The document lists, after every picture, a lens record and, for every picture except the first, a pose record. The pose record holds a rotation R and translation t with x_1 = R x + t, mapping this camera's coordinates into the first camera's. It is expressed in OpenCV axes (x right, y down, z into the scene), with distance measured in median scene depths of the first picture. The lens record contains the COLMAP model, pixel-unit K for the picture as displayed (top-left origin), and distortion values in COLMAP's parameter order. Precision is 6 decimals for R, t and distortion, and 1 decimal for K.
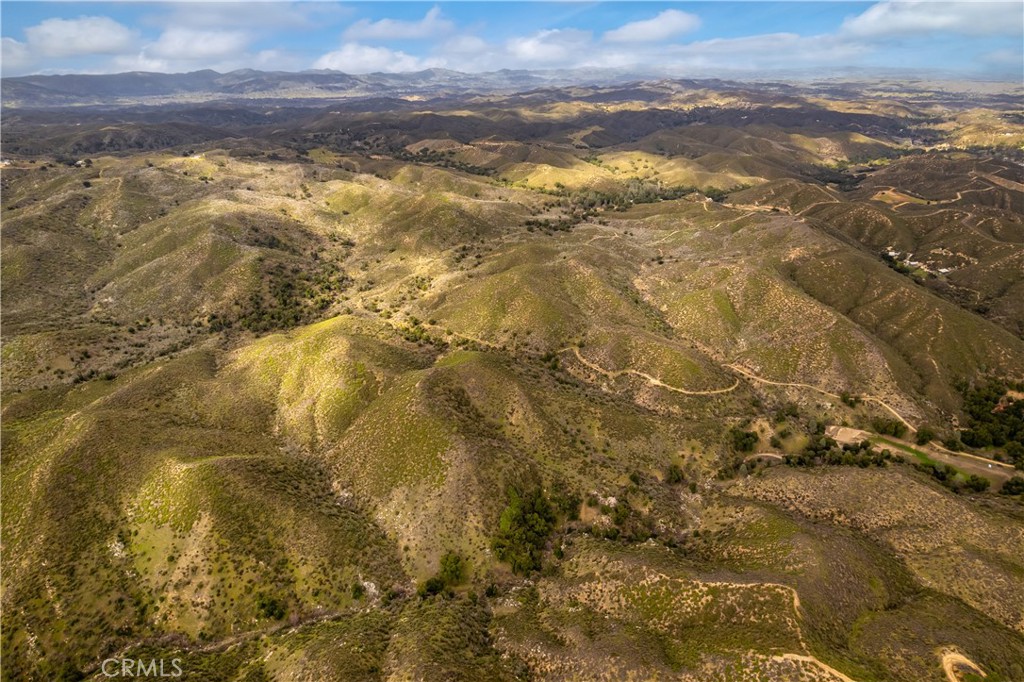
lens RADIAL K [[675.6, 0, 523.6], [0, 675.6, 336.5], [0, 0, 1]] dist [-0.073201, 0.067129]
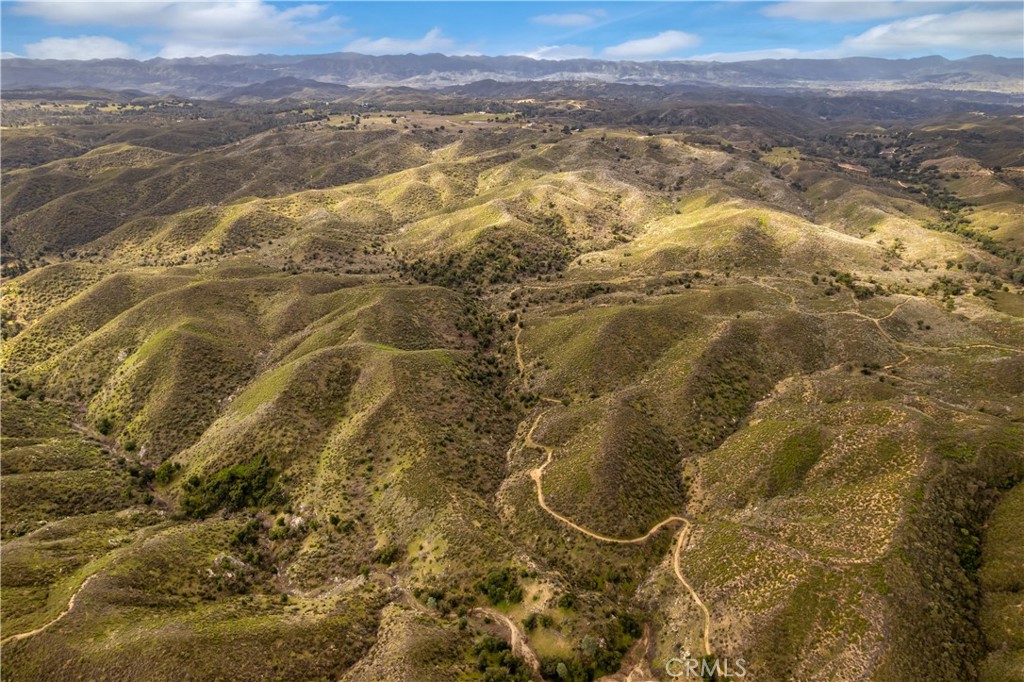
lens RADIAL K [[673.9, 0, 510.6], [0, 673.9, 327.9], [0, 0, 1]] dist [-0.078596, 0.074557]
pose [[0.531331, 0.332193, -0.779317, 0.780434], [-0.324237, 0.929611, 0.175196, -0.231382], [0.782661, 0.159596, 0.601640, 0.509509]]
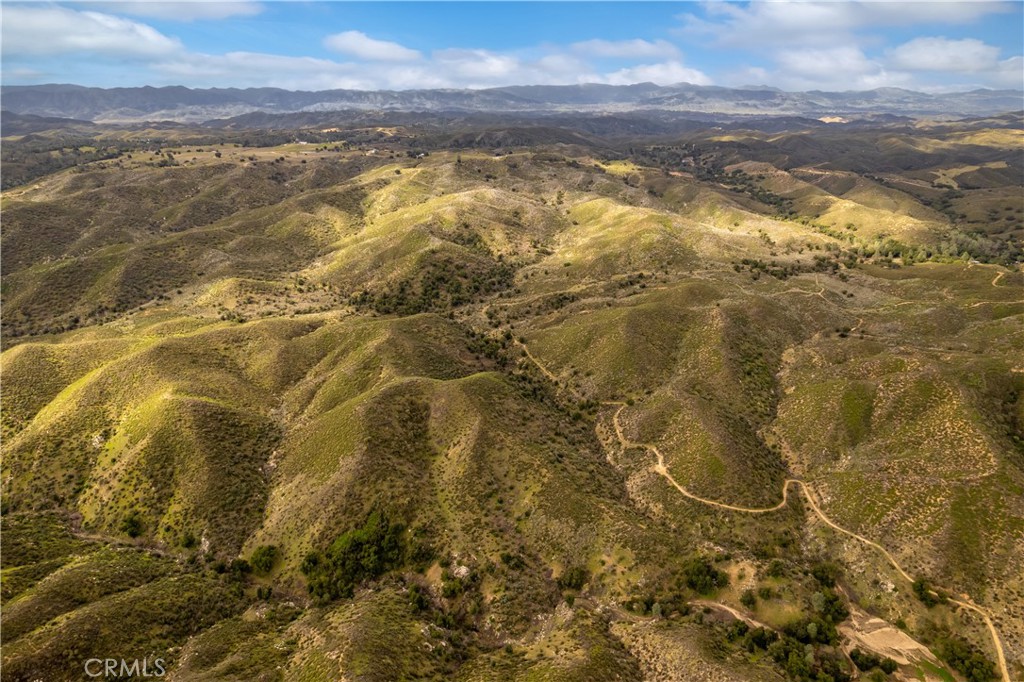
lens RADIAL K [[673.9, 0, 510.6], [0, 673.9, 327.9], [0, 0, 1]] dist [-0.078596, 0.074557]
pose [[0.801151, 0.212508, -0.559461, 0.496209], [-0.229489, 0.972458, 0.040753, -0.094468], [0.552713, 0.095741, 0.827854, 0.231148]]
